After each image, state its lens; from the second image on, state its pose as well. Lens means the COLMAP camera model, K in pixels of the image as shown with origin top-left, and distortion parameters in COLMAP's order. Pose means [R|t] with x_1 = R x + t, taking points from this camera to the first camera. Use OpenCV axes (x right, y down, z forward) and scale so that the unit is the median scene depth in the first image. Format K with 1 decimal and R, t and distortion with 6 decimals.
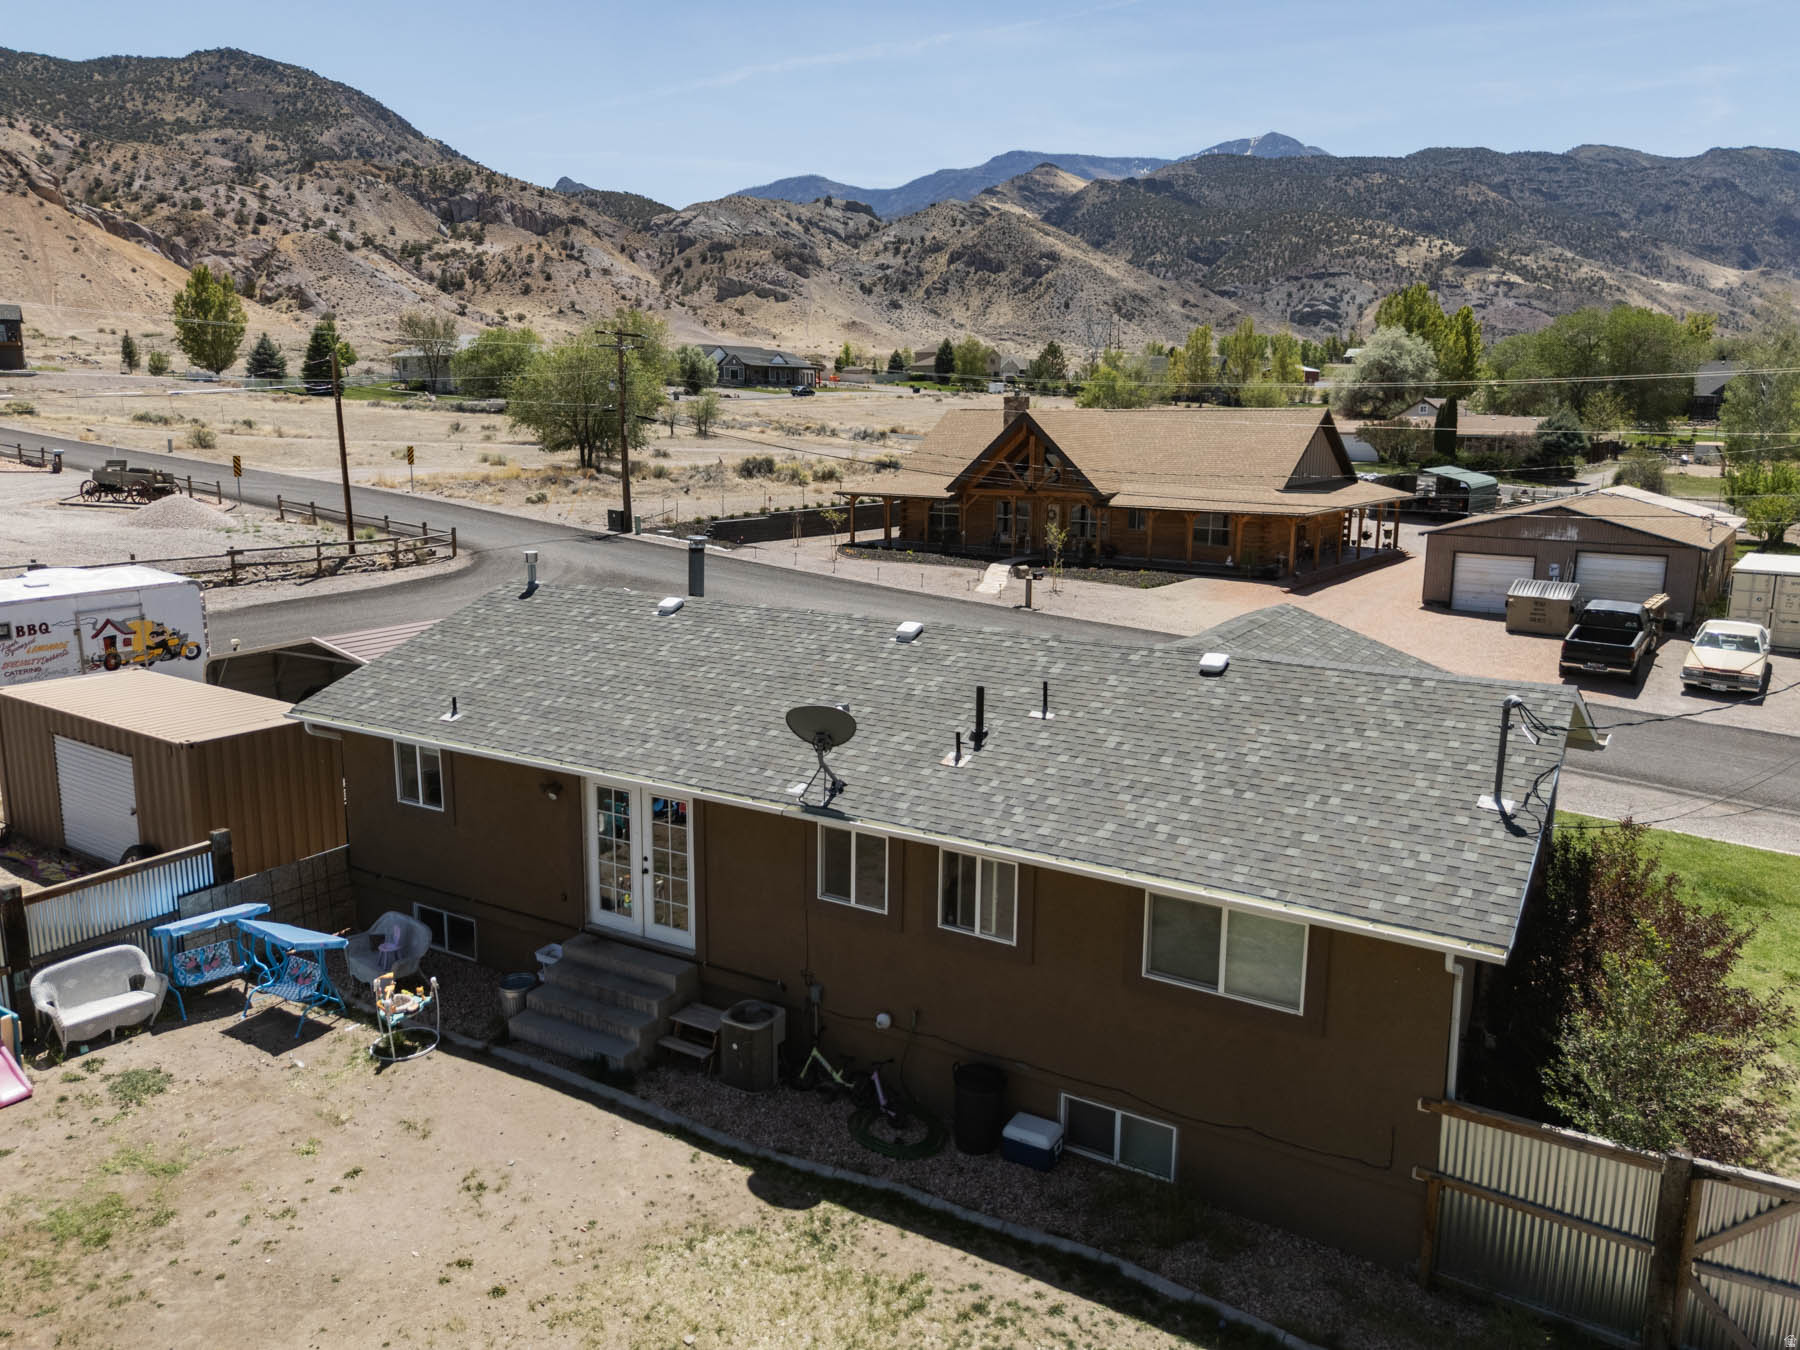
lens RADIAL K [[1327.9, 0, 895.4], [0, 1327.9, 665.2], [0, 0, 1]] dist [0.066367, -0.059990]
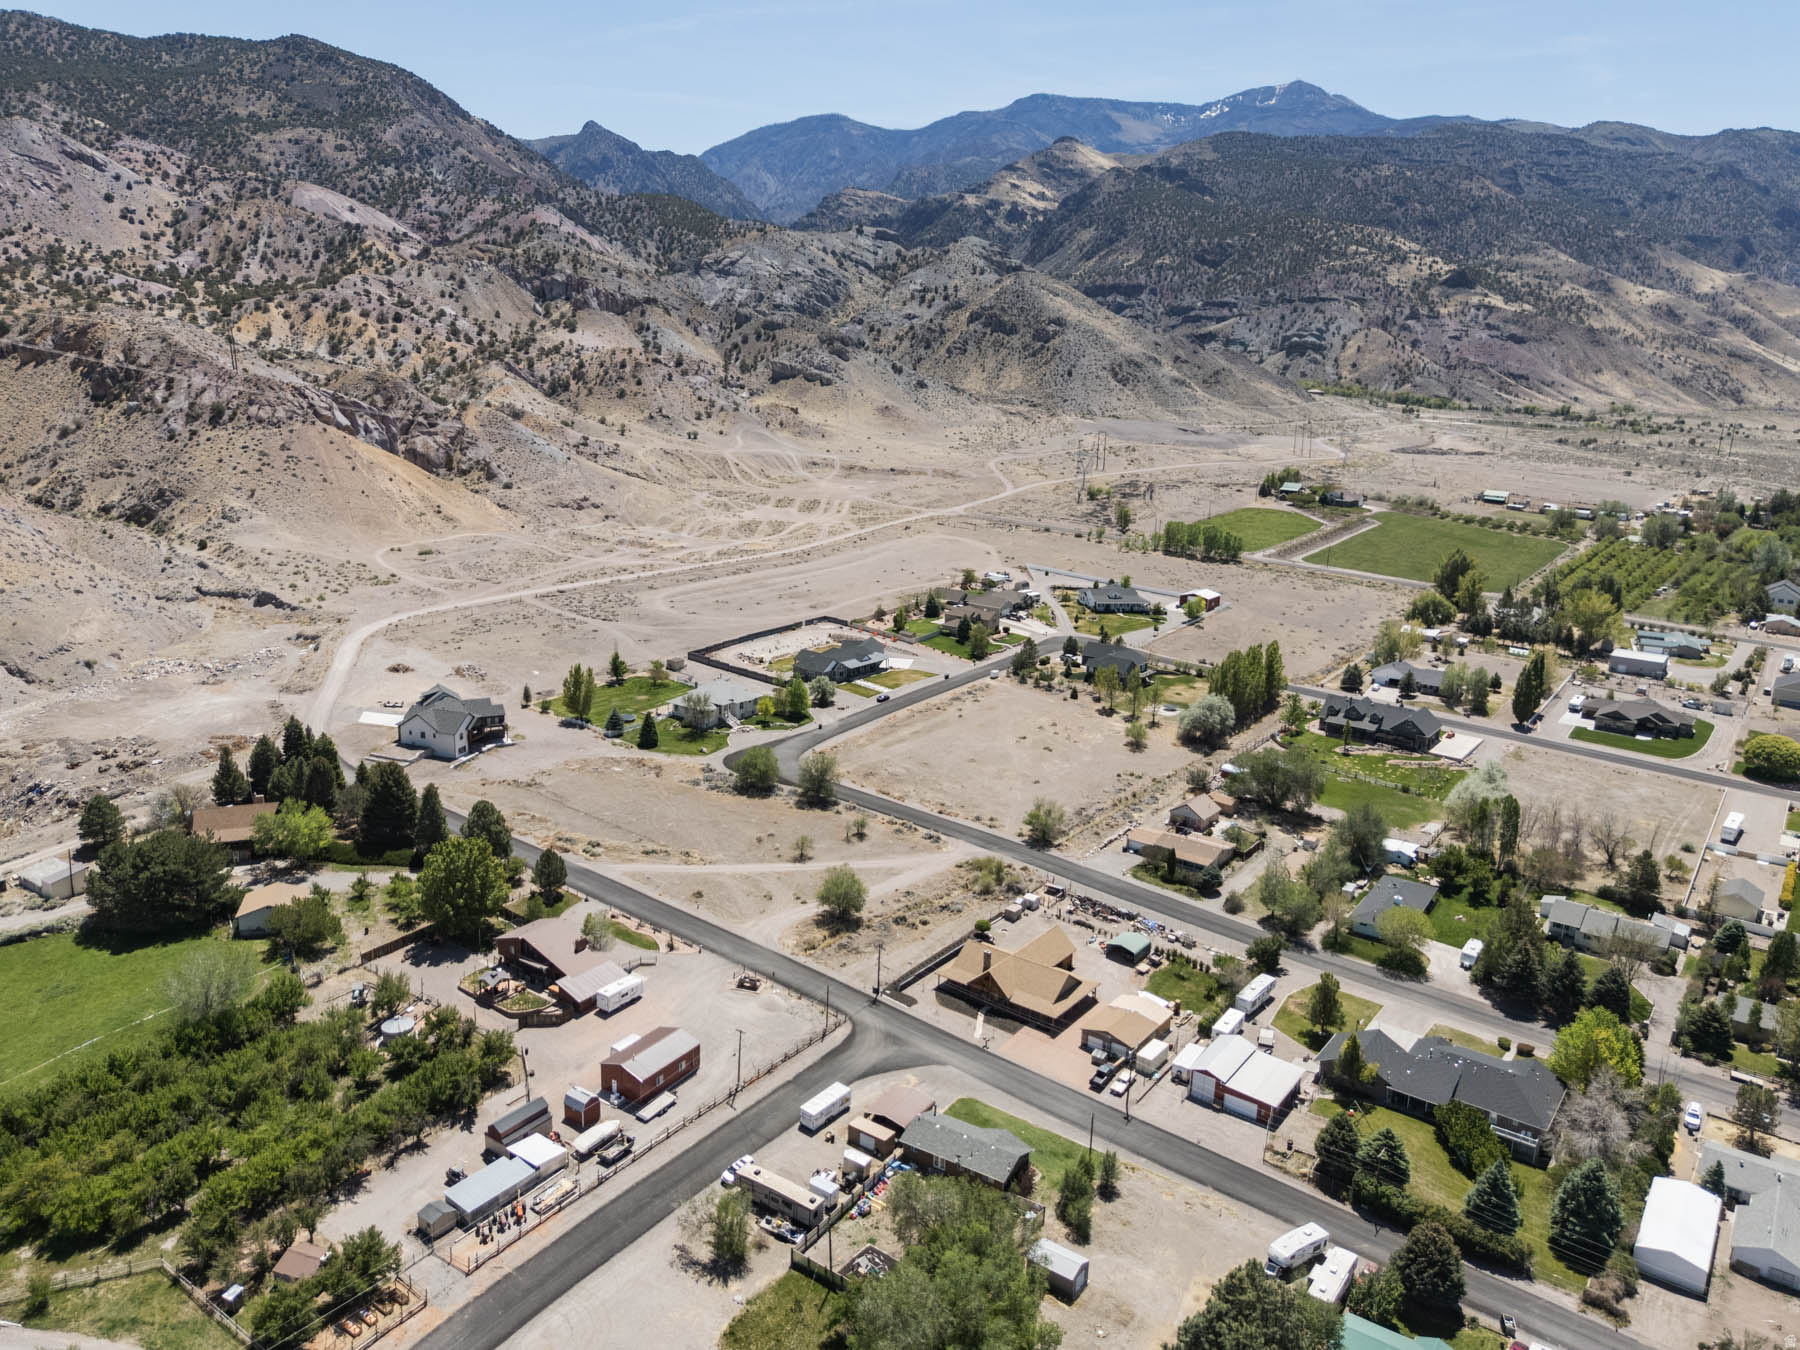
lens RADIAL K [[1327.9, 0, 895.4], [0, 1327.9, 665.2], [0, 0, 1]] dist [0.066367, -0.059990]
pose [[0.999591, 0.028356, -0.003702, -0.008806], [-0.028126, 0.998257, 0.051879, -0.062502], [0.005166, -0.051754, 0.998647, -0.135929]]
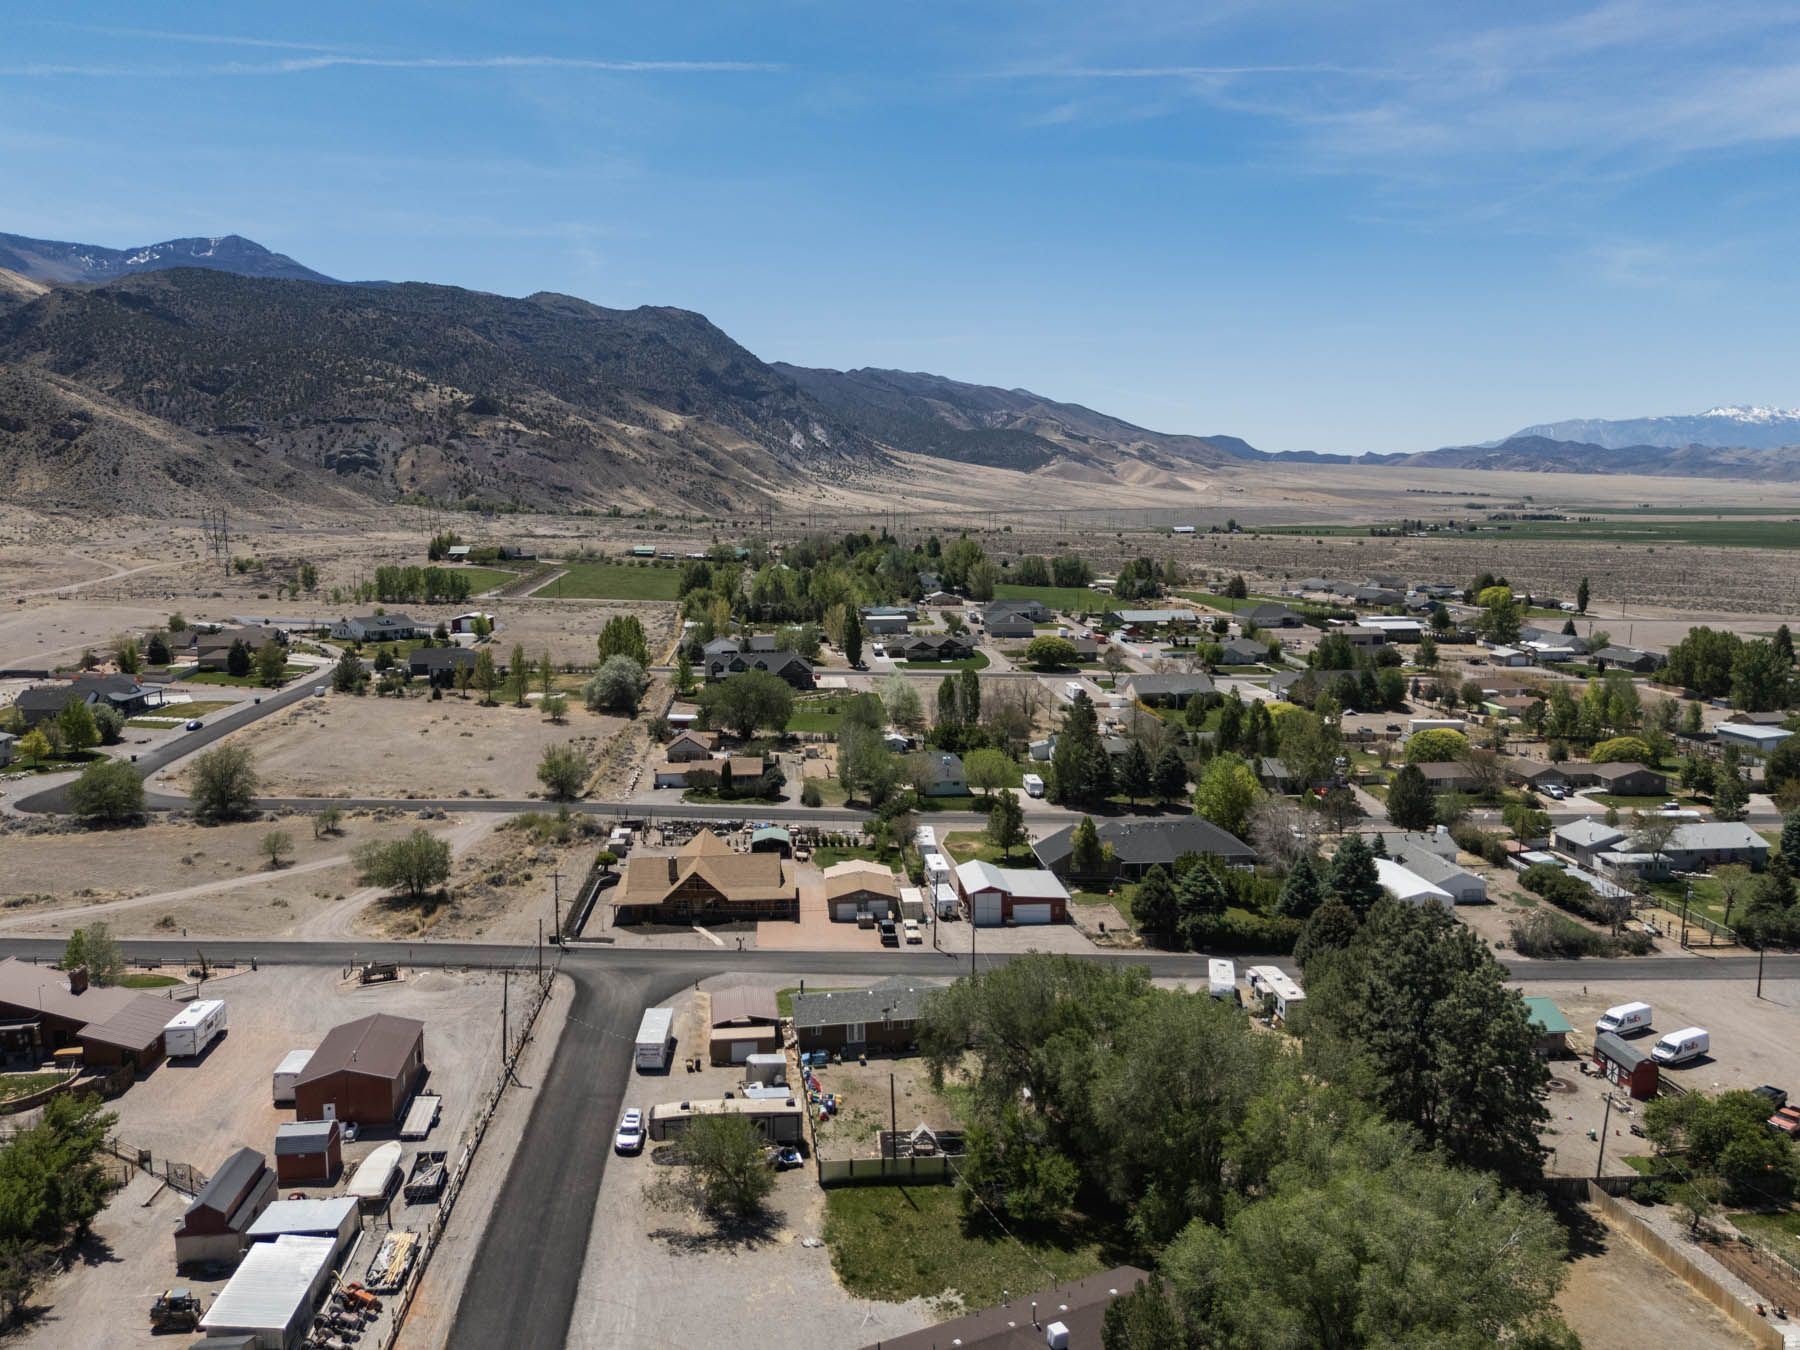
lens RADIAL K [[1327.0, 0, 897.1], [0, 1327.0, 670.0], [0, 0, 1]] dist [0.072665, -0.066335]
pose [[0.760325, -0.092298, 0.642952, -0.070435], [0.137019, 0.990369, -0.019861, -0.025797], [-0.634927, 0.103197, 0.765649, -0.078279]]
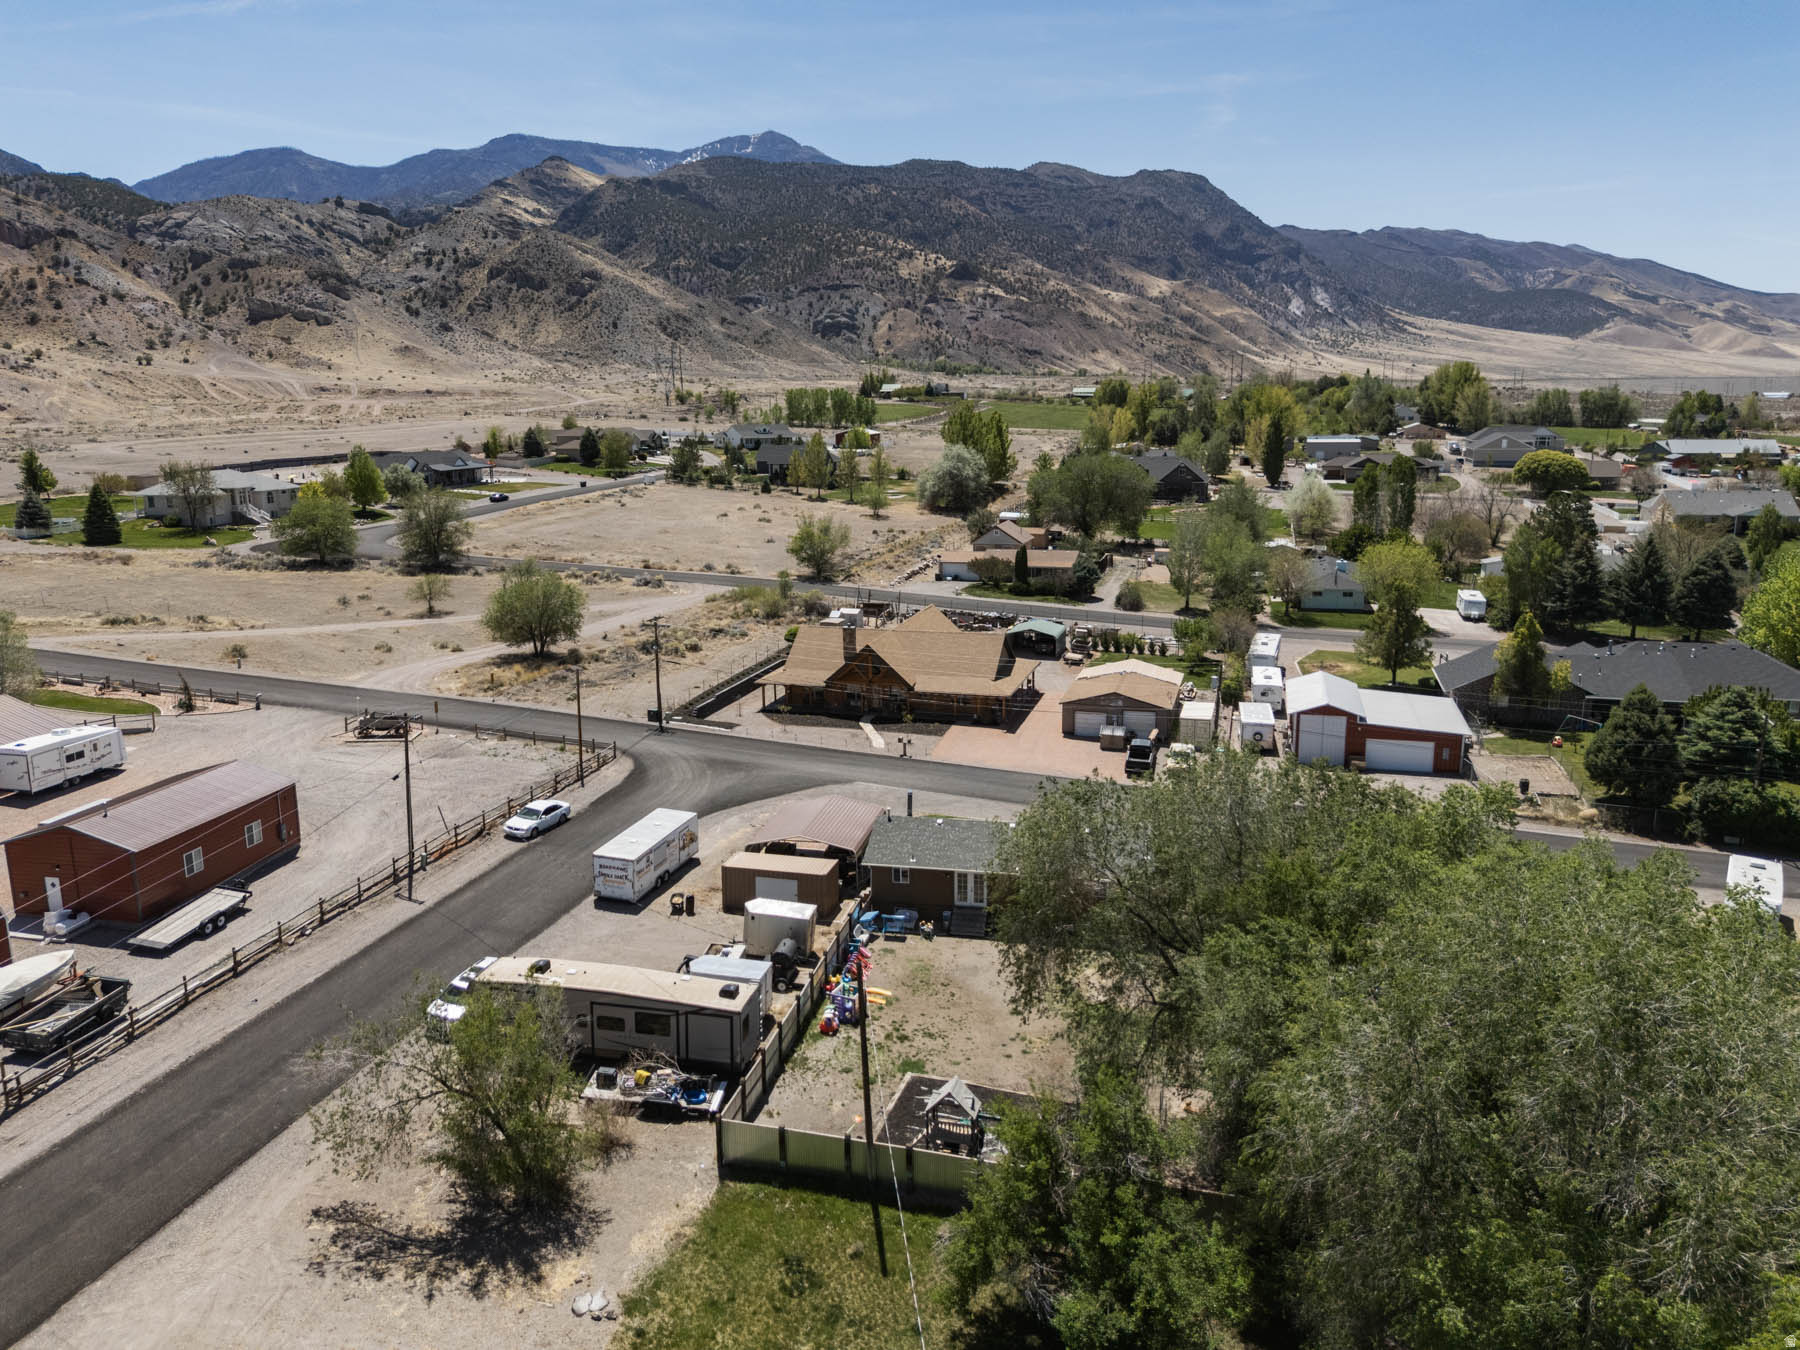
lens RADIAL K [[1324.2, 0, 895.9], [0, 1324.2, 670.0], [0, 0, 1]] dist [0.075550, -0.074639]
pose [[0.940441, -0.084167, 0.329373, -0.026039], [0.079880, 0.996451, 0.026553, -0.010264], [-0.330439, 0.001339, 0.943826, -0.044215]]
